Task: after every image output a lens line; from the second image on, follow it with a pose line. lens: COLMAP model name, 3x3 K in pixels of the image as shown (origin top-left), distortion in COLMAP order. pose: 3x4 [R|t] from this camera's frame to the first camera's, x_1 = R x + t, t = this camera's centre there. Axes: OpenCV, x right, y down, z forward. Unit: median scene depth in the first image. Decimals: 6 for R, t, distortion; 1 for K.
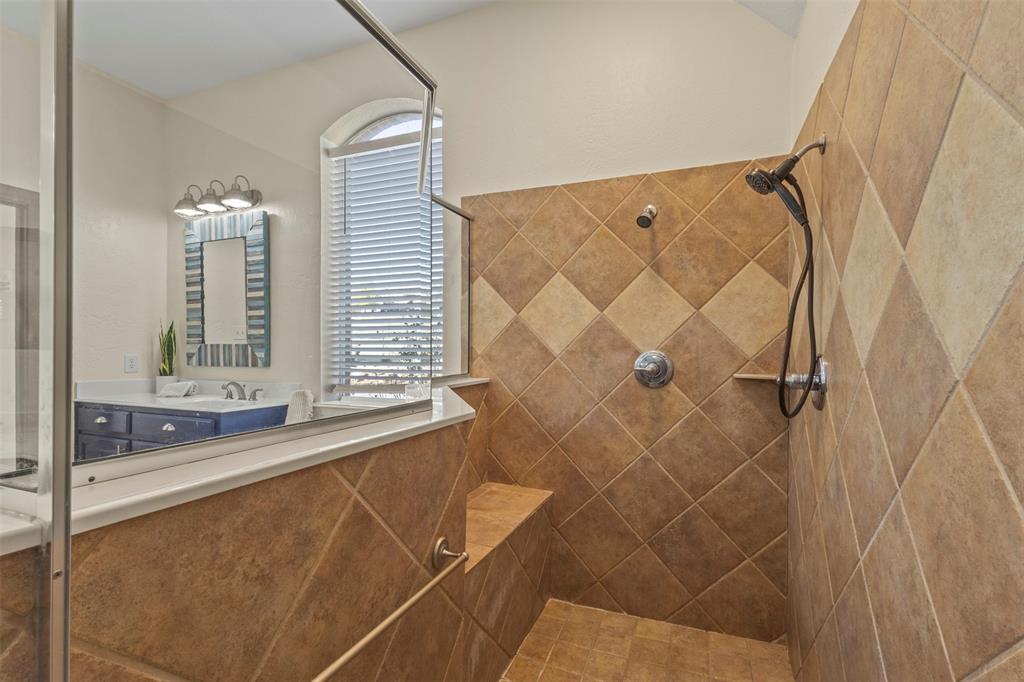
lens RADIAL K [[472.8, 0, 512.9], [0, 472.8, 347.4], [0, 0, 1]] dist [0.001537, -0.000164]
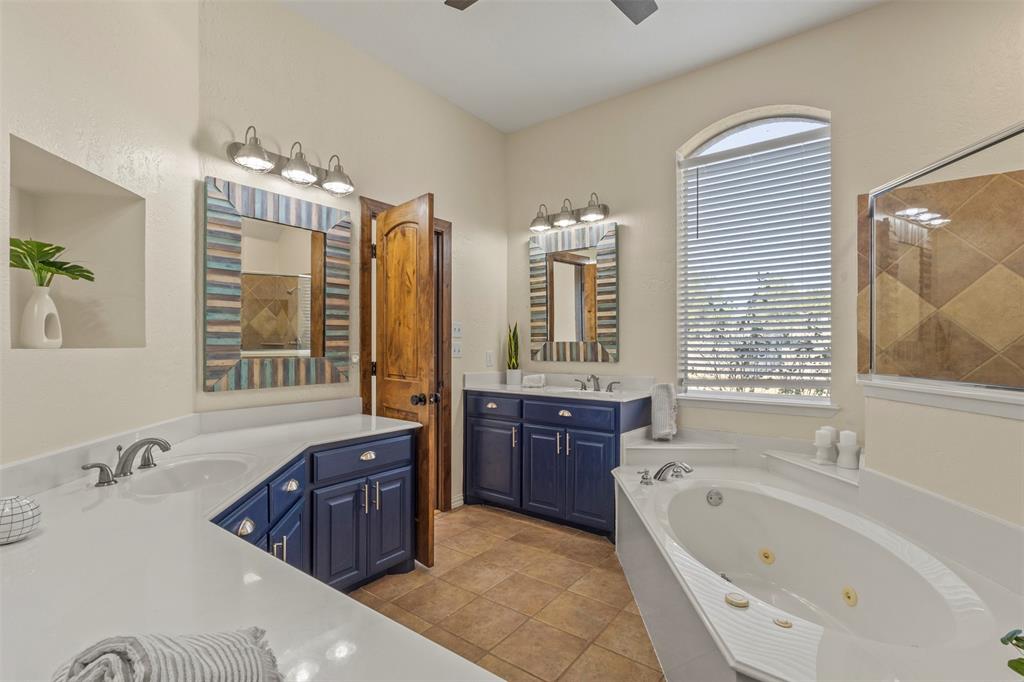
lens RADIAL K [[472.8, 0, 513.3], [0, 472.8, 341.1], [0, 0, 1]] dist [0.001537, -0.000164]
pose [[0.965982, -0.007044, -0.258513, -0.466229], [0.005552, 0.999963, -0.006502, -0.002213], [0.258549, 0.004846, 0.965986, -0.138220]]
